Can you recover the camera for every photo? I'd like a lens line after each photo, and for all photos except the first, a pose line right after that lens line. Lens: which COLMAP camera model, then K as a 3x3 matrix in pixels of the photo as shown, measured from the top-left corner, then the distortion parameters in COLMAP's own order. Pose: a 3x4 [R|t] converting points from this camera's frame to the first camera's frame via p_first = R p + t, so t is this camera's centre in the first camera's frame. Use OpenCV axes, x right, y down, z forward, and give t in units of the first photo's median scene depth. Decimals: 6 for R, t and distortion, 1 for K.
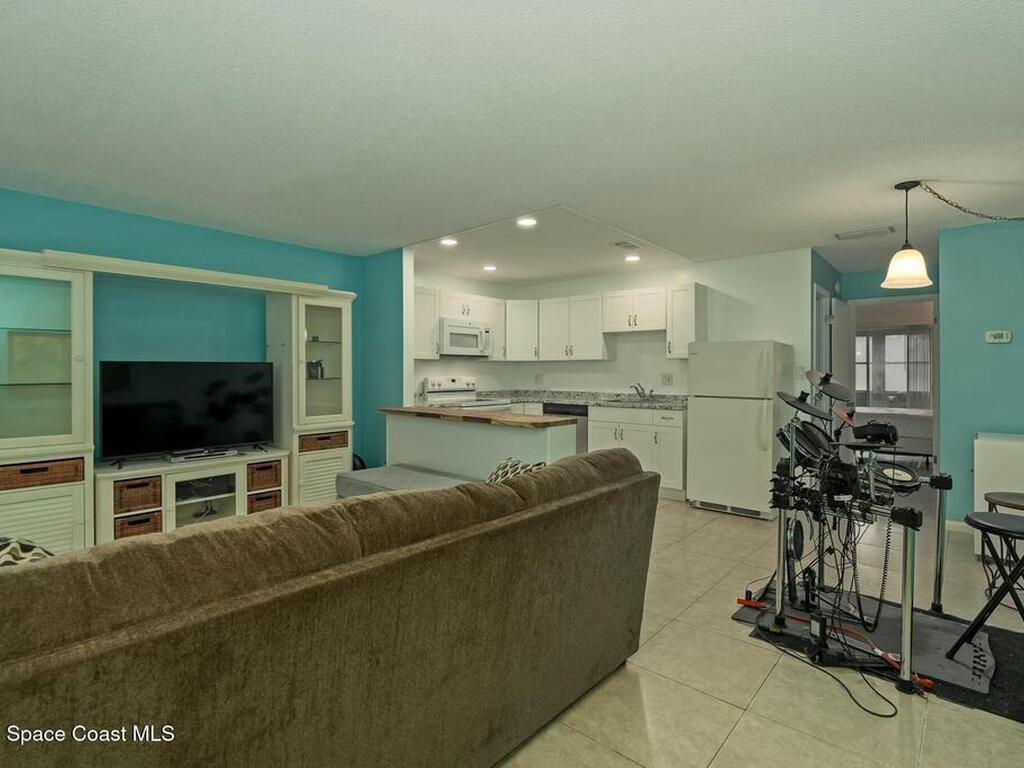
lens RADIAL K [[515.5, 0, 510.7], [0, 515.5, 373.5], [0, 0, 1]] dist [0.000529, -0.001261]
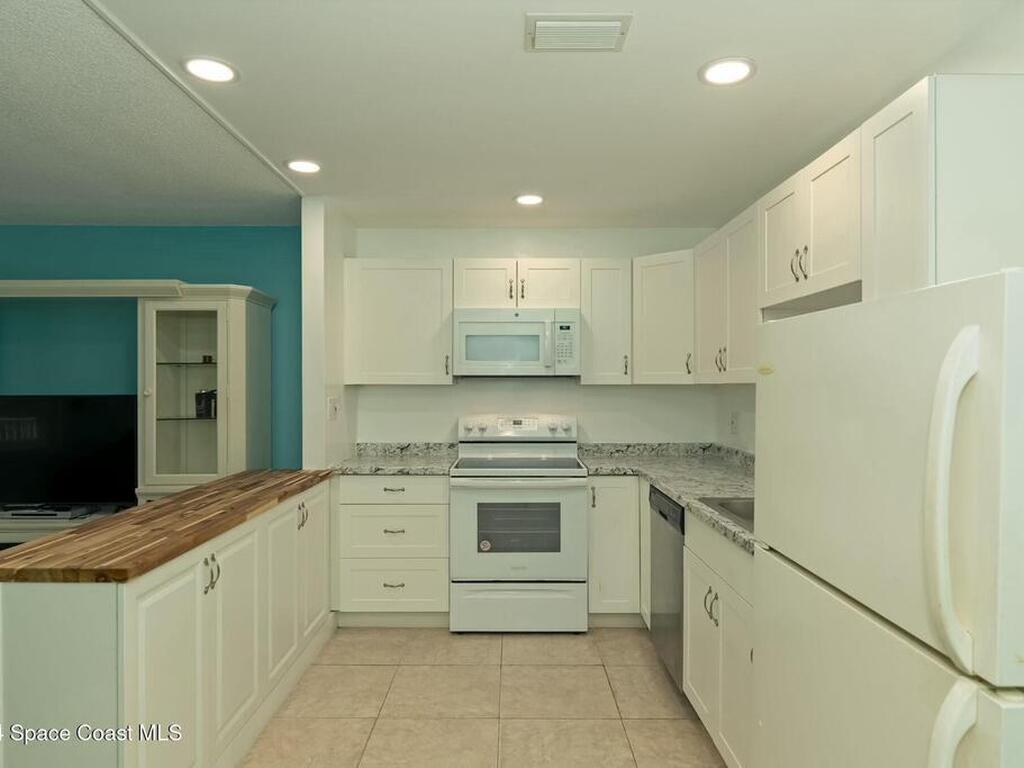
lens RADIAL K [[640.2, 0, 512.8], [0, 640.2, 387.7], [0, 0, 1]] dist [0.000667, -0.000071]
pose [[0.661203, 0.002240, -0.750203, 0.748178], [-0.001625, 0.999997, 0.001553, -0.044912], [0.750205, 0.000192, 0.661205, 1.065255]]
